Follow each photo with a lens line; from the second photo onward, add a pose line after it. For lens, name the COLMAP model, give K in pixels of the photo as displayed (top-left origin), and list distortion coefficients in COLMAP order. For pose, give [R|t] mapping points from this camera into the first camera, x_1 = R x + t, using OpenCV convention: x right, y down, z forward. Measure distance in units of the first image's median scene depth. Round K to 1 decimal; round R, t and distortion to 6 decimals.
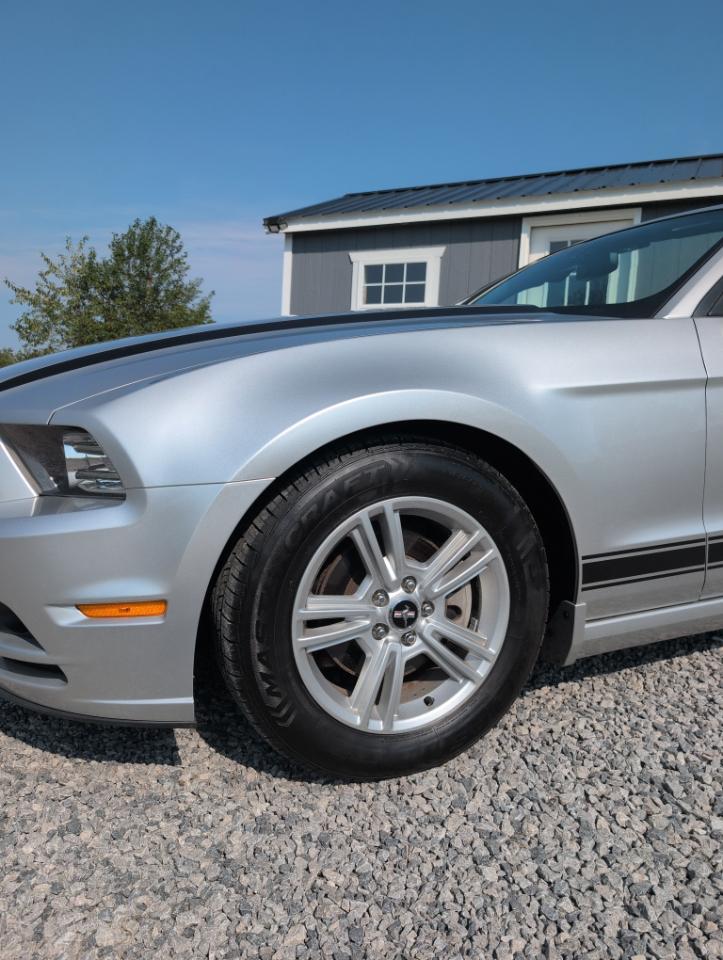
lens RADIAL K [[702.5, 0, 376.1], [0, 702.5, 478.3], [0, 0, 1]] dist [0.032256, -0.033803]
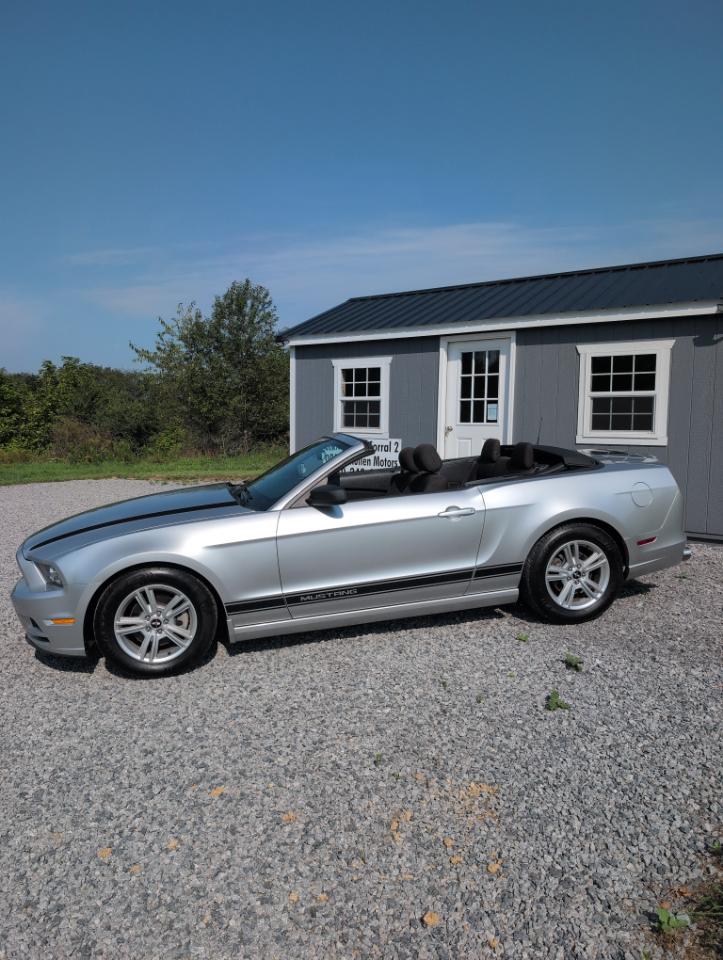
lens RADIAL K [[702.5, 0, 364.1], [0, 702.5, 478.7], [0, 0, 1]] dist [0.032256, -0.033803]
pose [[0.981983, -0.024680, -0.187353, 1.431889], [0.022345, 0.999644, -0.014563, -0.346164], [0.187646, 0.010114, 0.982185, -1.722853]]
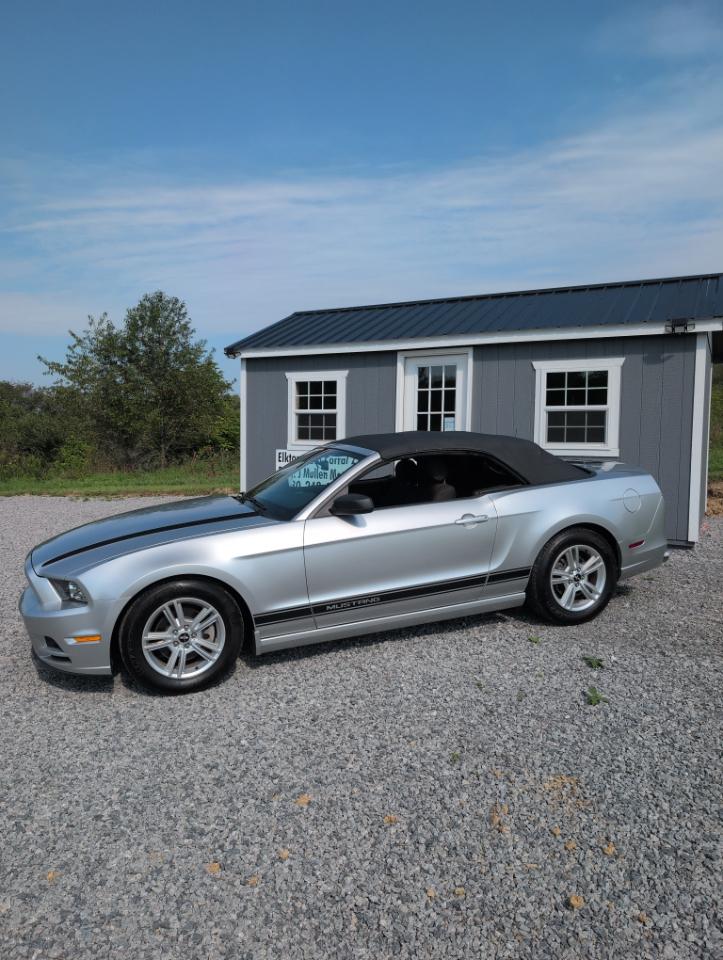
lens RADIAL K [[702.5, 0, 358.8], [0, 702.5, 479.6], [0, 0, 1]] dist [0.032256, -0.033803]
pose [[0.997711, -0.036422, -0.056981, 0.921476], [0.034717, 0.998928, -0.030632, -0.336281], [0.058036, 0.028584, 0.997905, -1.834748]]
